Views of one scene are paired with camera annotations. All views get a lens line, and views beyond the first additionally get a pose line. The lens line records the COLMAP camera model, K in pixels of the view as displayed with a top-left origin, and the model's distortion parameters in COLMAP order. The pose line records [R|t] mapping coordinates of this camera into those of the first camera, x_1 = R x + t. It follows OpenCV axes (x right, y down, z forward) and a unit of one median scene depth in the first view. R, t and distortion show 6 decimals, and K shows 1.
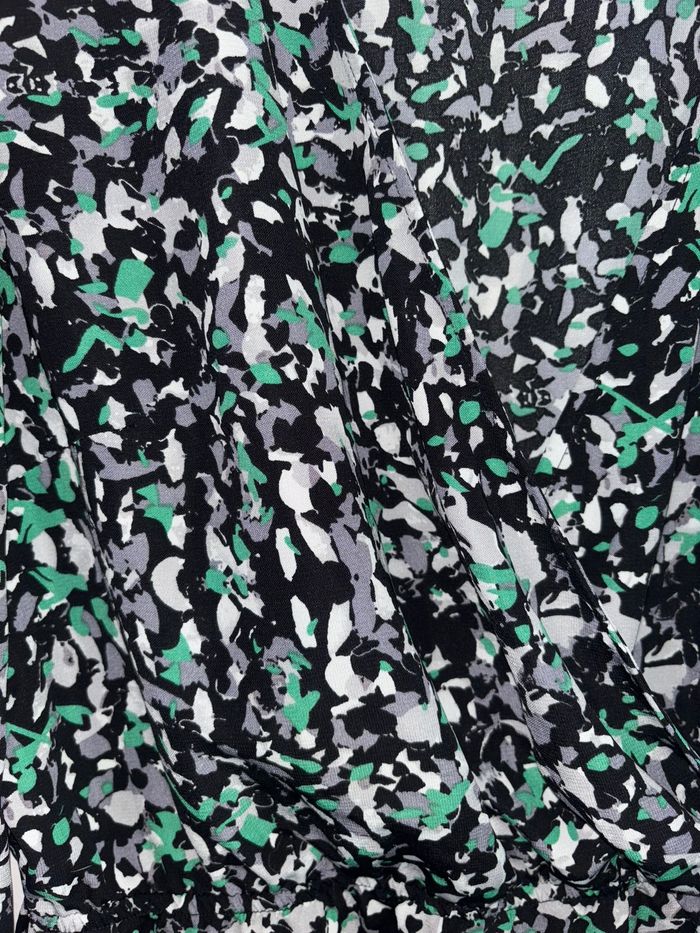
lens RADIAL K [[711.8, 0, 350.0], [0, 711.8, 466.5], [0, 0, 1]] dist [-0.042836, -0.002948]
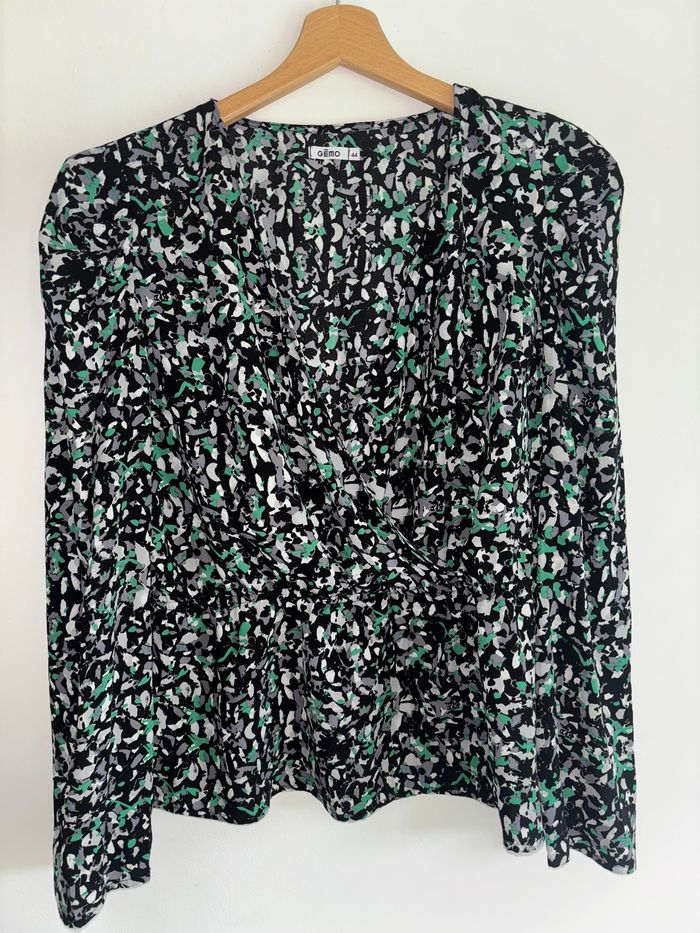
lens RADIAL K [[692.6, 0, 354.4], [0, 692.6, 474.6], [0, 0, 1]] dist [0.037693, -0.003242]
pose [[0.998867, -0.006192, 0.047176, 0.180215], [0.005398, 0.999842, 0.016925, 0.128598], [-0.047273, -0.016651, 0.998743, -1.770735]]
